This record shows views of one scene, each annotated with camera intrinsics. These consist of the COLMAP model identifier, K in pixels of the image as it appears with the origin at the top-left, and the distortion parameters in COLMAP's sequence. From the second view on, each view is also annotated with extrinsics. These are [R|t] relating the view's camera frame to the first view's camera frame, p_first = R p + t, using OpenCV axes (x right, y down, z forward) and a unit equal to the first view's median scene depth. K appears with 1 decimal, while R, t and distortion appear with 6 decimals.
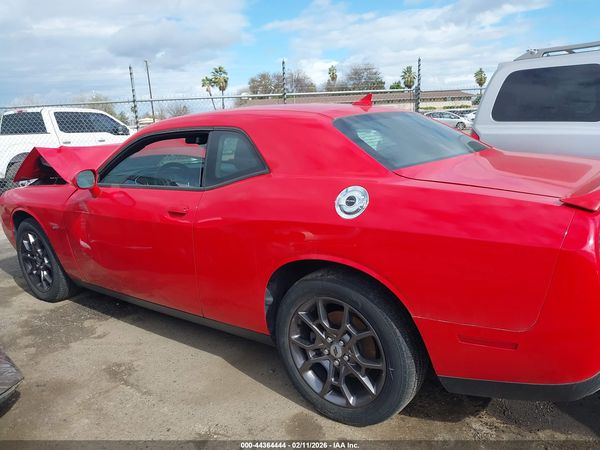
lens RADIAL K [[468.5, 0, 301.2], [0, 468.5, 240.2], [0, 0, 1]] dist [-0.014037, 0.007585]
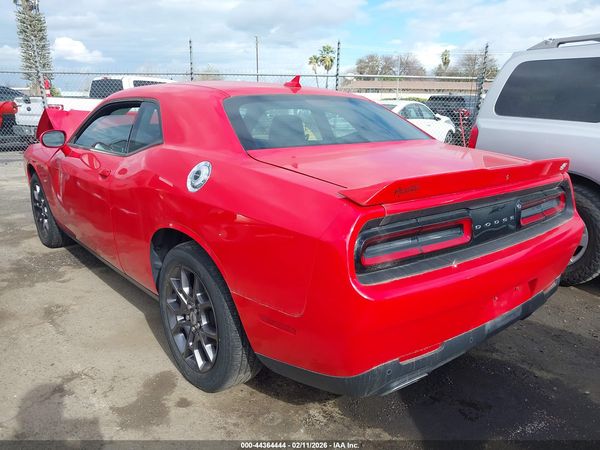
lens RADIAL K [[468.5, 0, 301.2], [0, 468.5, 240.2], [0, 0, 1]] dist [-0.014037, 0.007585]
pose [[0.975472, 0.120862, -0.183975, 0.278185], [-0.113899, 0.992332, 0.048000, -0.008867], [0.188365, -0.025868, 0.981758, 0.007066]]
